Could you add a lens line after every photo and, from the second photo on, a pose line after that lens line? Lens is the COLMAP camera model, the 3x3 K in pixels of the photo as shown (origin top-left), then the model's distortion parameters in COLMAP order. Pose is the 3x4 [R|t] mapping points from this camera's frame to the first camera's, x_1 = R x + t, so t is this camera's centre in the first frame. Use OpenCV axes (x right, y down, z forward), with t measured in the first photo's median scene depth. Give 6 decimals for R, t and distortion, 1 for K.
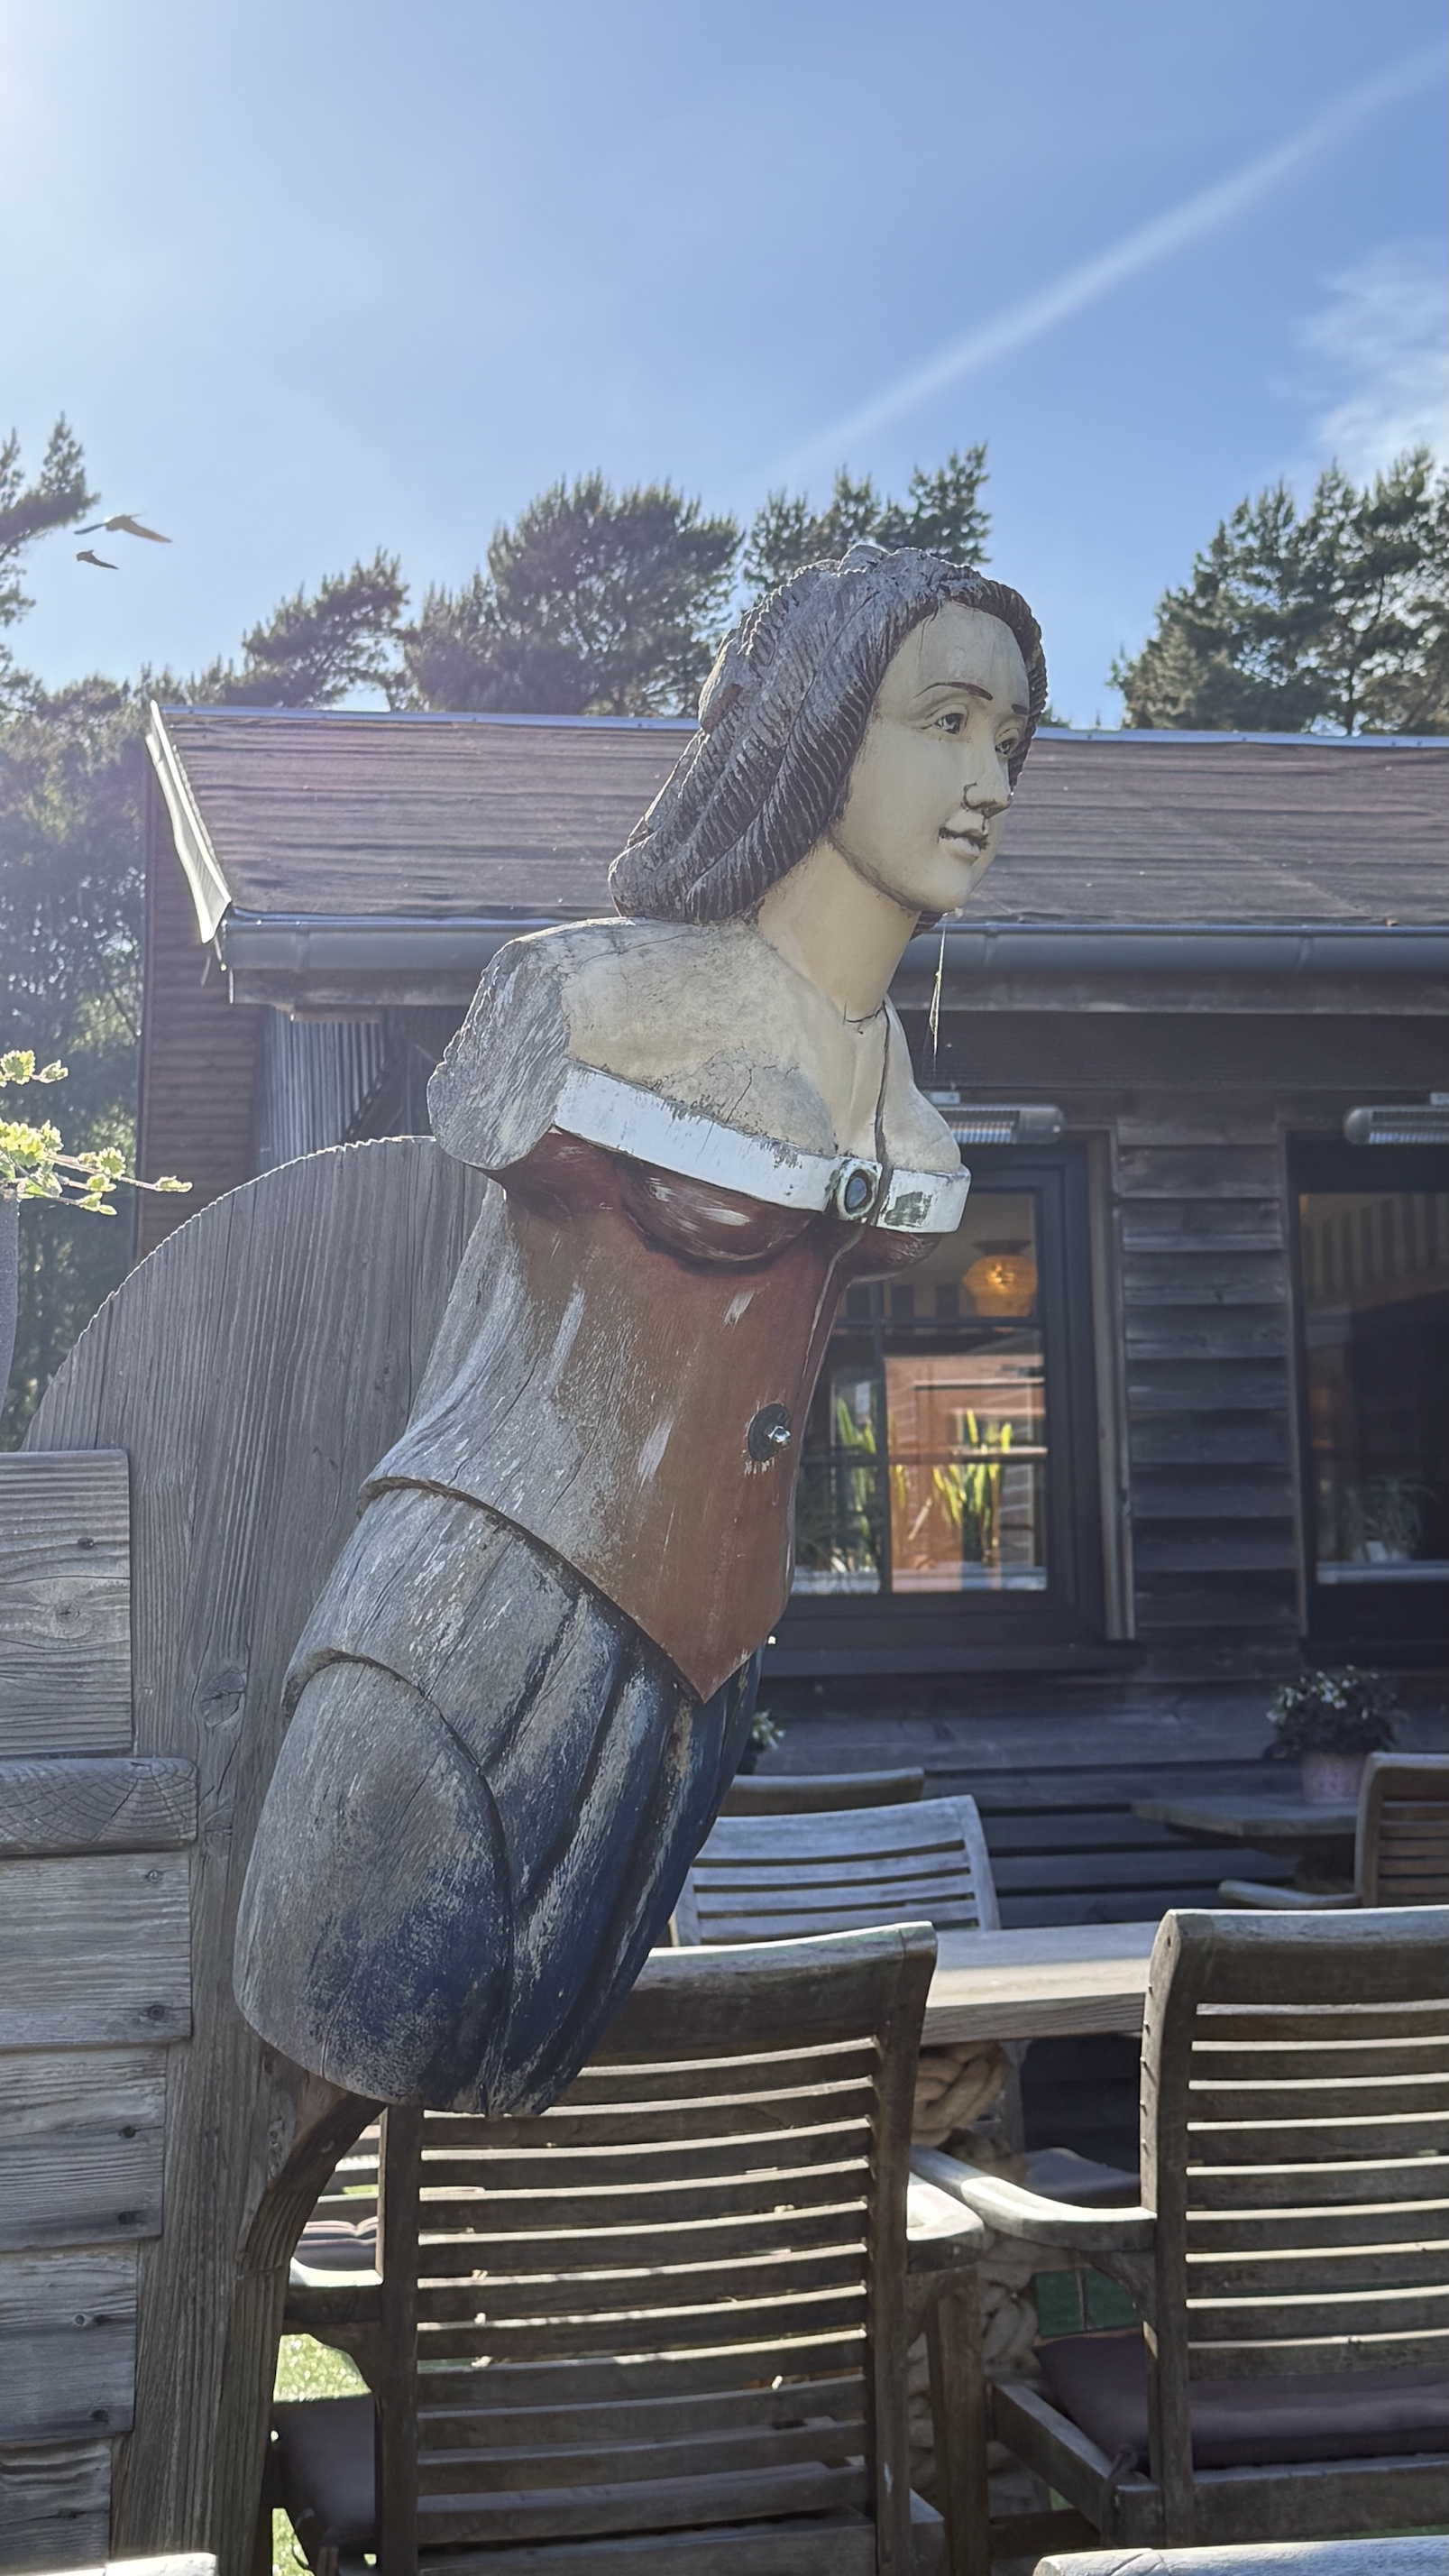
lens RADIAL K [[3362.5, 0, 703.6], [0, 3362.5, 1275.0], [0, 0, 1]] dist [0.163614, 0.000000]
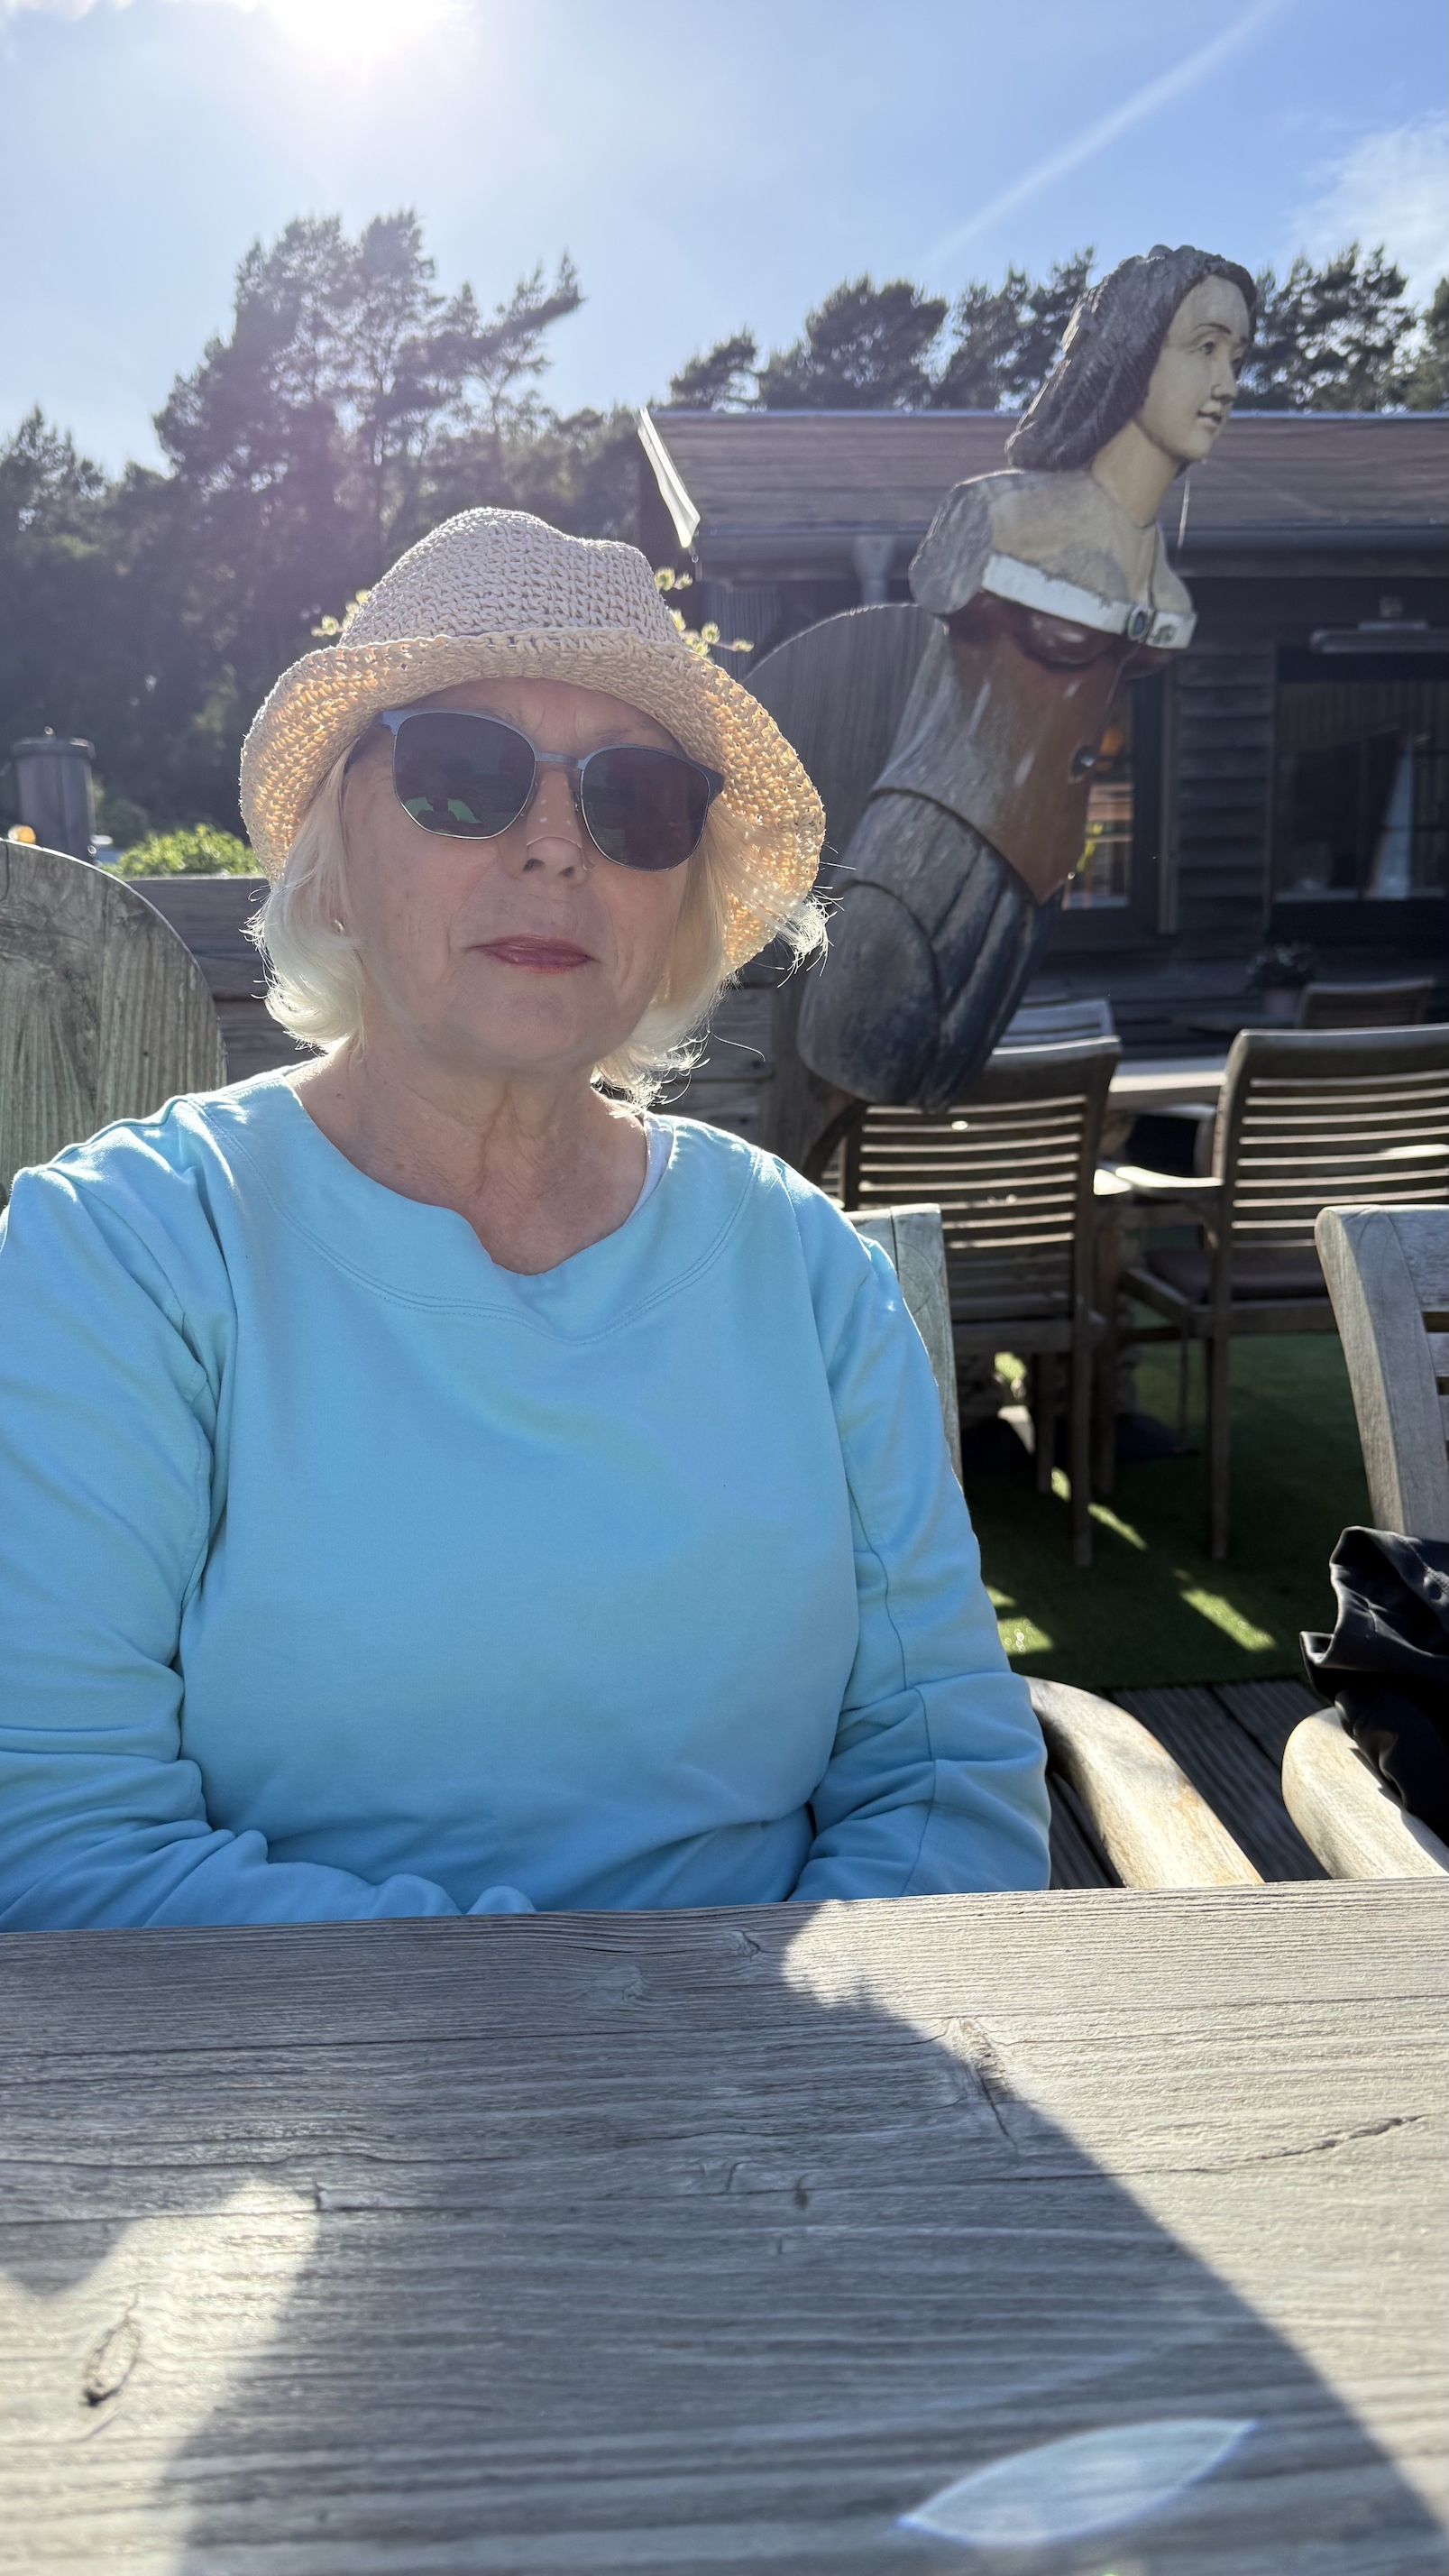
lens RADIAL K [[1799.5, 0, 644.9], [0, 1799.5, 1317.5], [0, 0, 1]] dist [0.005570, -0.026536]
pose [[0.995582, 0.012918, -0.093009, -0.101804], [0.012752, 0.962714, 0.270219, 0.056768], [0.093031, -0.270211, 0.958296, -0.070692]]
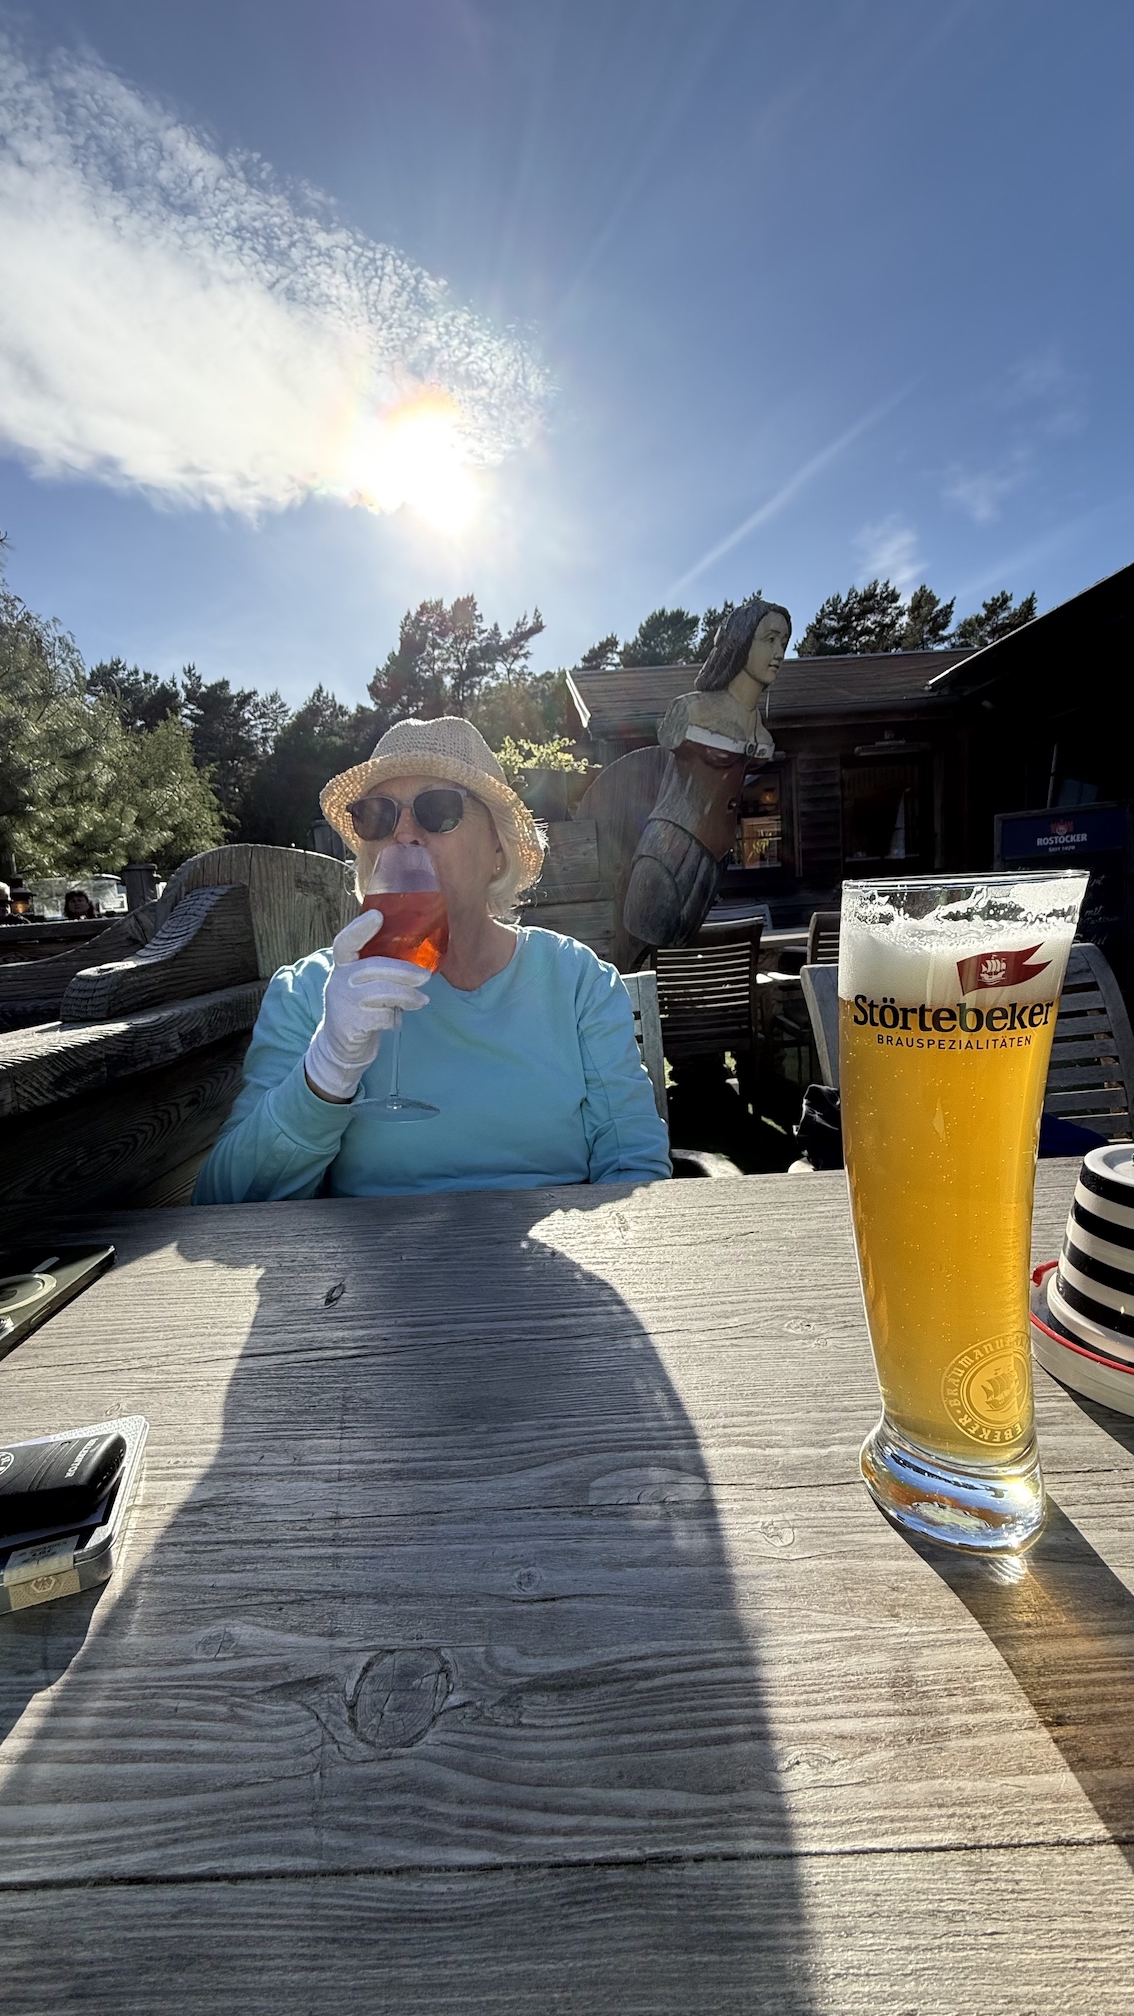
lens RADIAL K [[826.5, 0, 546.7], [0, 826.5, 1030.1], [0, 0, 1]] dist [-0.003244, 0.001433]
pose [[0.986724, -0.023824, -0.160647, -0.045992], [0.058930, 0.974286, 0.217473, 0.069695], [0.151335, -0.224053, 0.962756, -0.183164]]
